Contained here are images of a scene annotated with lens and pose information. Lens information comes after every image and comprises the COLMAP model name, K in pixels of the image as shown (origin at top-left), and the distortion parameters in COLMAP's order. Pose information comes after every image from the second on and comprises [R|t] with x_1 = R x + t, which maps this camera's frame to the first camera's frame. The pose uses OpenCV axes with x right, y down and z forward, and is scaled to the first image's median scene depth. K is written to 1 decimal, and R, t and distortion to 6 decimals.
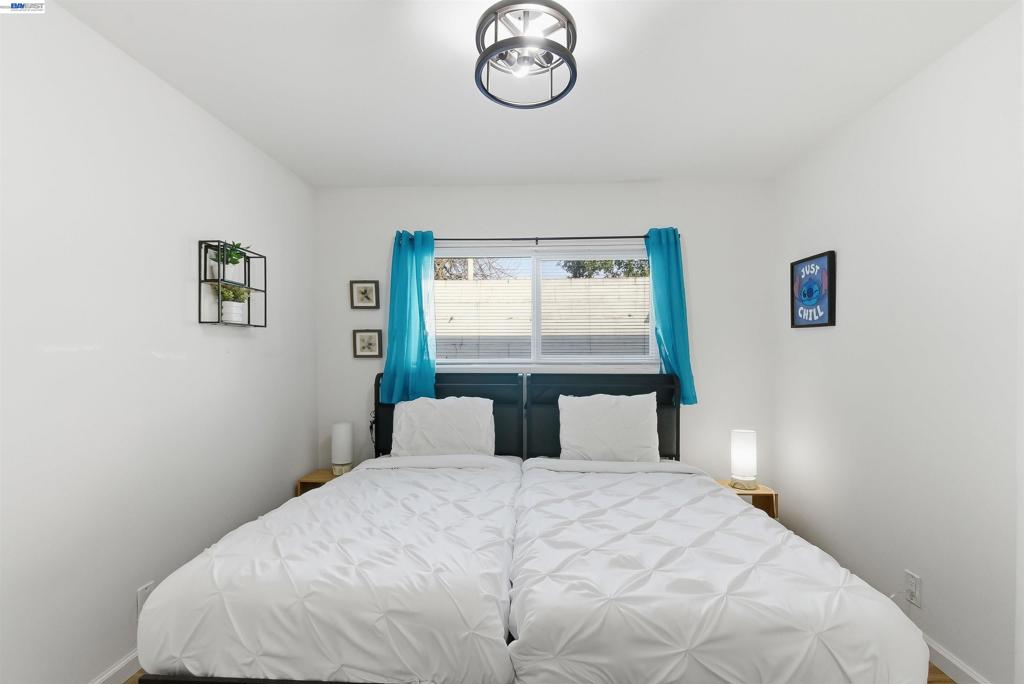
lens RADIAL K [[470.3, 0, 511.6], [0, 470.3, 349.8], [0, 0, 1]] dist [0.001929, -0.000034]
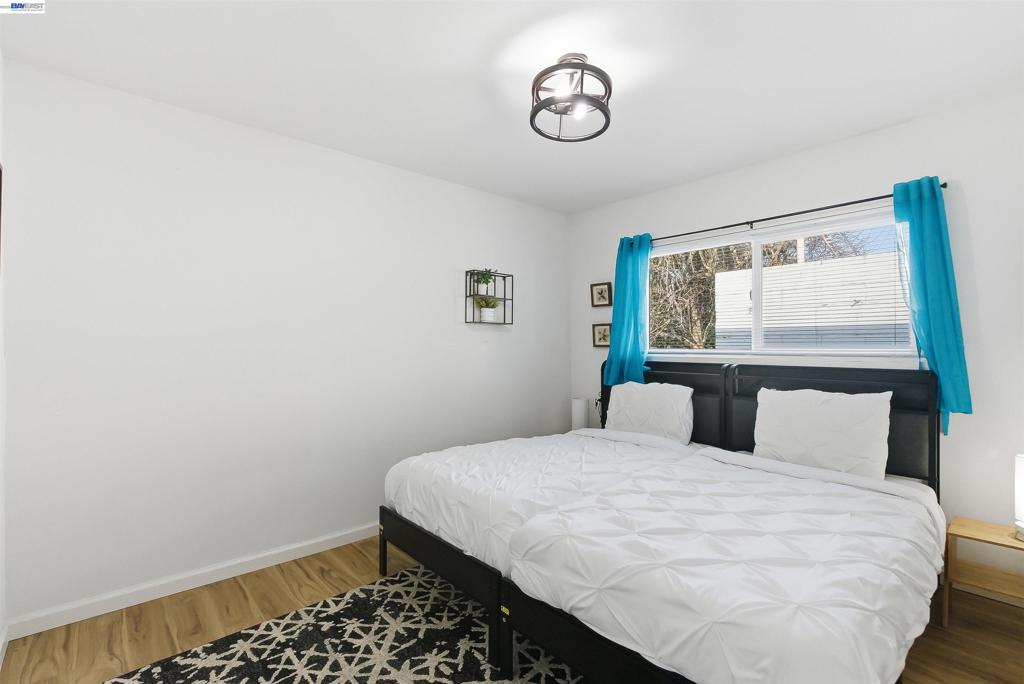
lens RADIAL K [[473.4, 0, 532.3], [0, 473.4, 337.9], [0, 0, 1]] dist [-0.001706, -0.000769]
pose [[0.713349, -0.010205, -0.700734, 0.525782], [-0.001485, 0.999870, -0.016073, 0.016499], [0.700807, 0.012506, 0.713241, 0.018513]]
